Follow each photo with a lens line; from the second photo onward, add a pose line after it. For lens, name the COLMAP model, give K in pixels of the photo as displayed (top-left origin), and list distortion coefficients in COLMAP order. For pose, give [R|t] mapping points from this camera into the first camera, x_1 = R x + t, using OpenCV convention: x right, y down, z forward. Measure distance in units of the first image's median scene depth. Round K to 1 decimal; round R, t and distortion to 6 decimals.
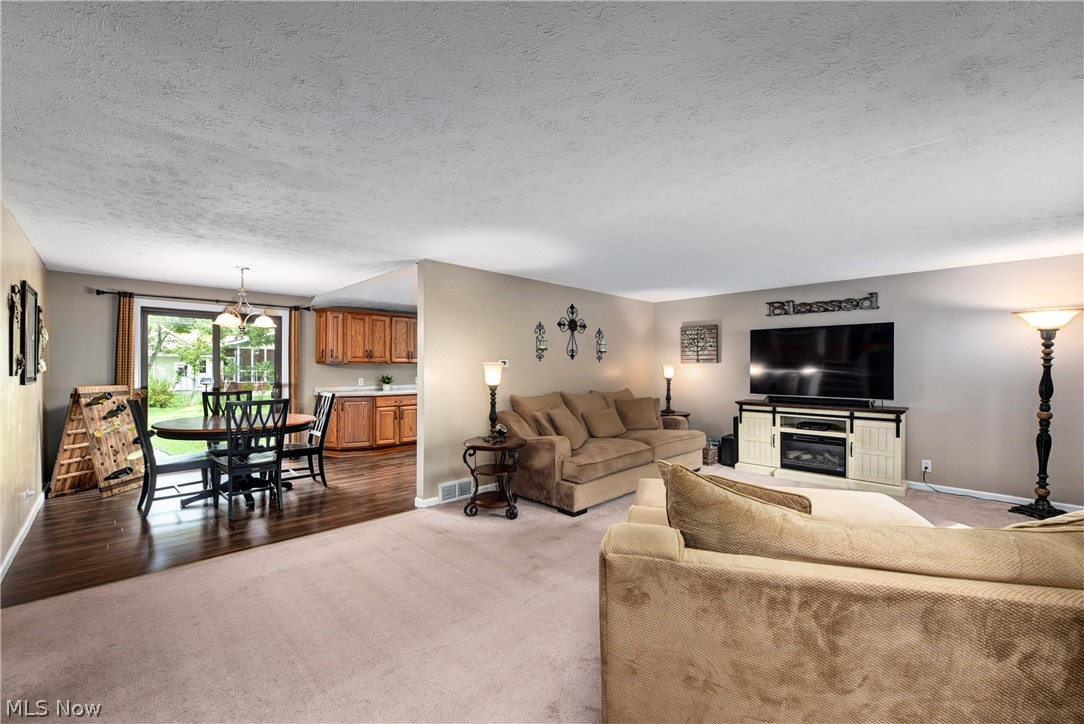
lens RADIAL K [[434.6, 0, 542.7], [0, 434.6, 367.5], [0, 0, 1]] dist [-0.008697, -0.000688]
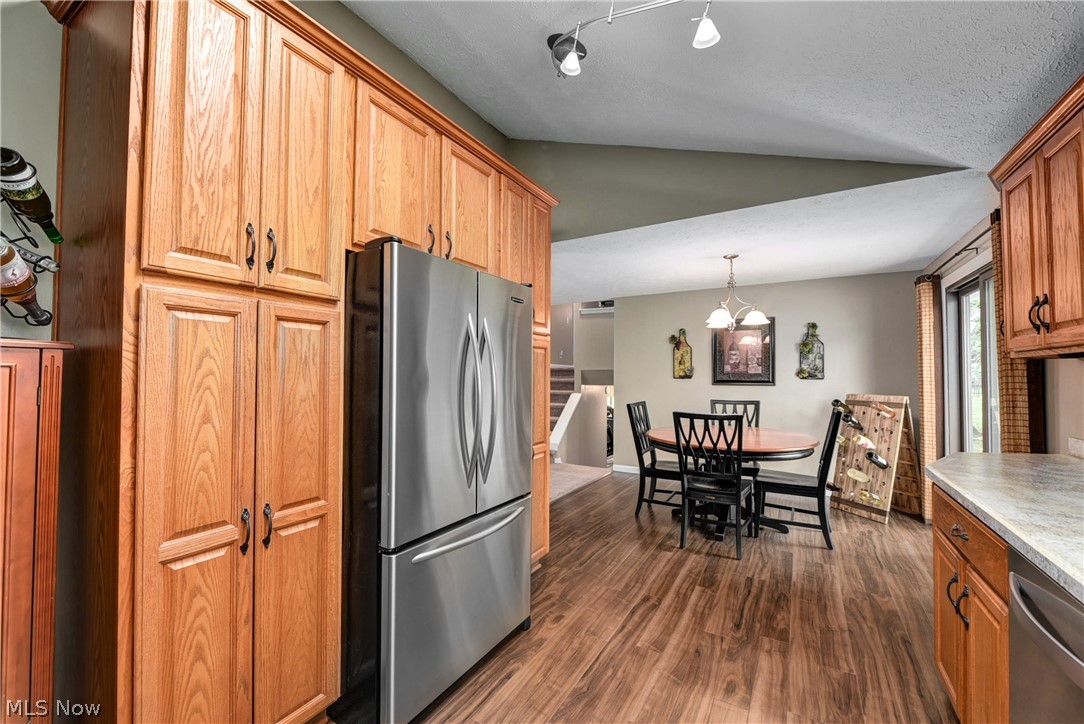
lens RADIAL K [[432.9, 0, 545.0], [0, 432.9, 365.8], [0, 0, 1]] dist [-0.002038, -0.000247]
pose [[-0.966484, -0.011713, -0.256461, -0.117042], [-0.006461, 0.999752, -0.021312, 0.004666], [0.256647, -0.018940, -0.966320, 1.628968]]
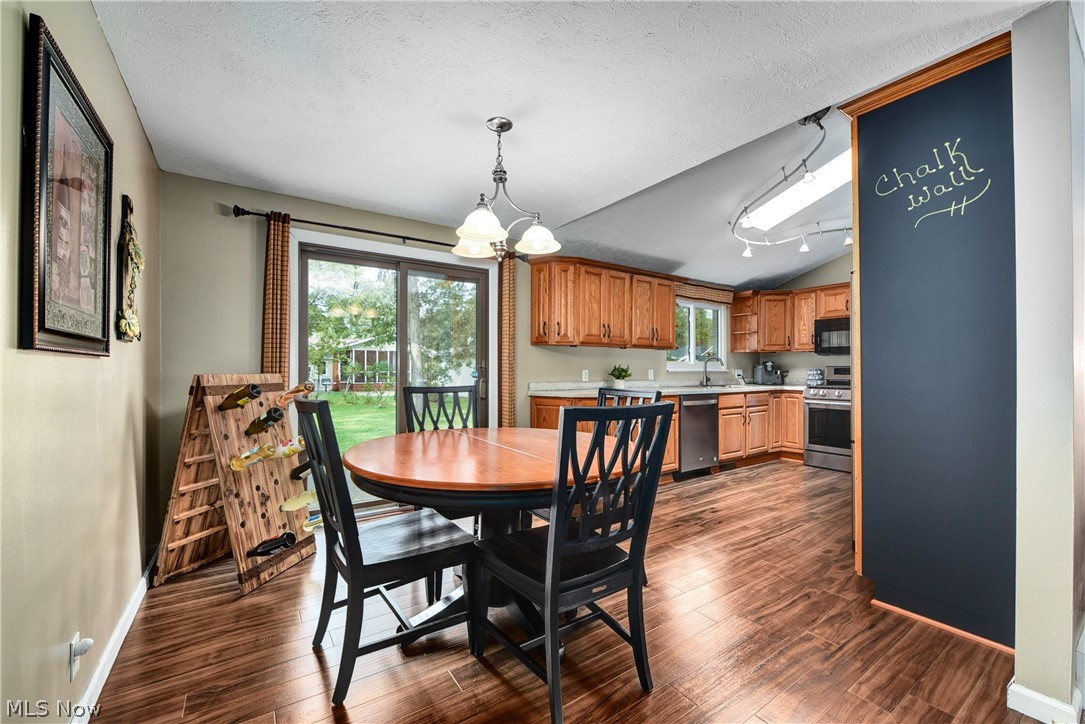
lens RADIAL K [[435.0, 0, 543.2], [0, 435.0, 367.5], [0, 0, 1]] dist [-0.008697, -0.000688]
pose [[0.983415, -0.003180, -0.181340, -0.530155], [0.001739, 0.999966, -0.008106, 0.038532], [0.181360, 0.007657, 0.983387, 0.510401]]
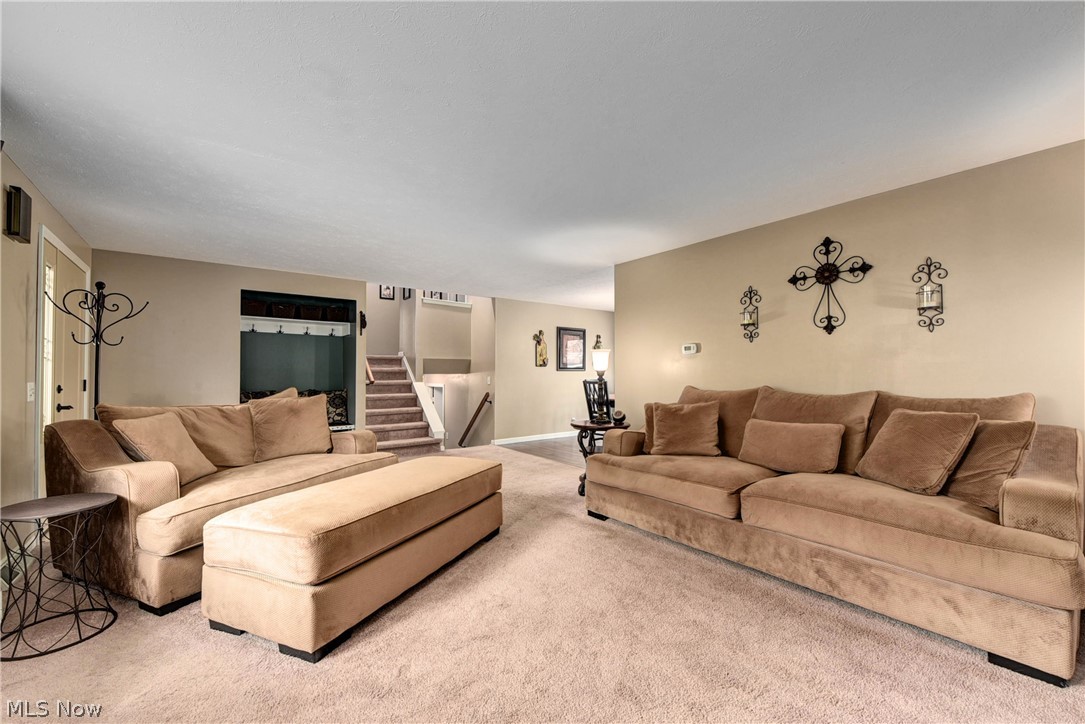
lens RADIAL K [[433.3, 0, 545.5], [0, 433.3, 365.8], [0, 0, 1]] dist [-0.002038, -0.000247]
pose [[-0.119248, -0.020541, -0.992652, 0.790299], [0.000037, 0.999786, -0.020693, 0.041372], [0.992865, -0.002505, -0.119221, 0.819254]]
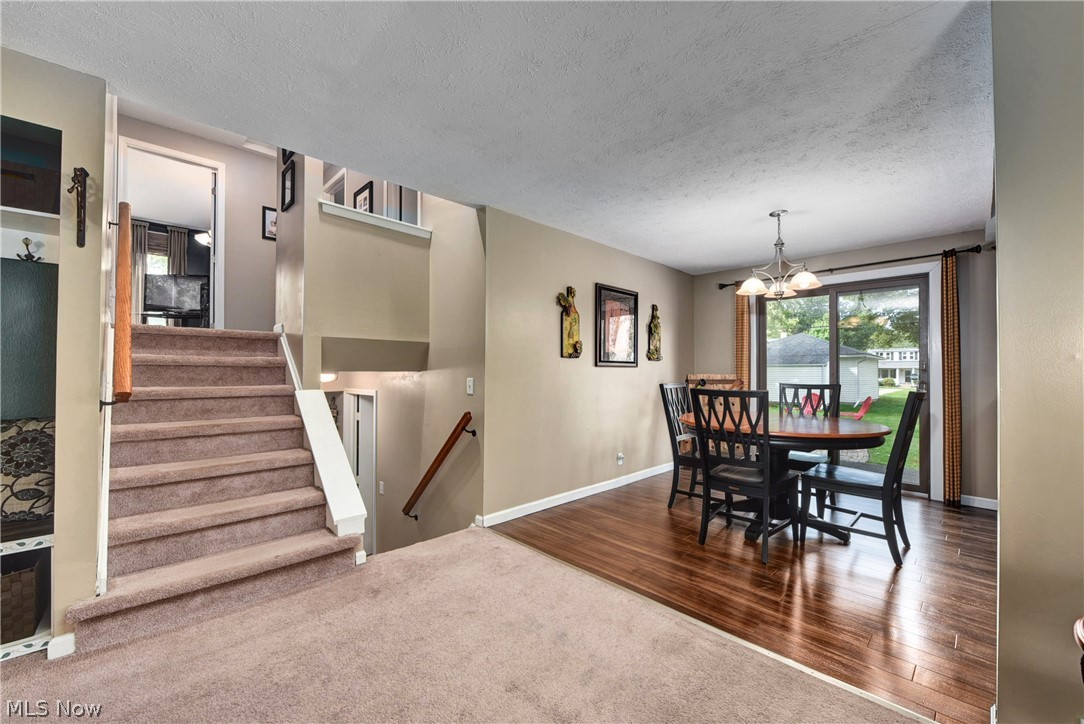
lens RADIAL K [[434.6, 0, 542.7], [0, 434.6, 367.5], [0, 0, 1]] dist [-0.008697, -0.000688]
pose [[-0.011226, -0.011917, -0.999866, 0.039093], [-0.004611, 0.999919, -0.011866, 0.039330], [0.999926, 0.004477, -0.011280, 0.575704]]
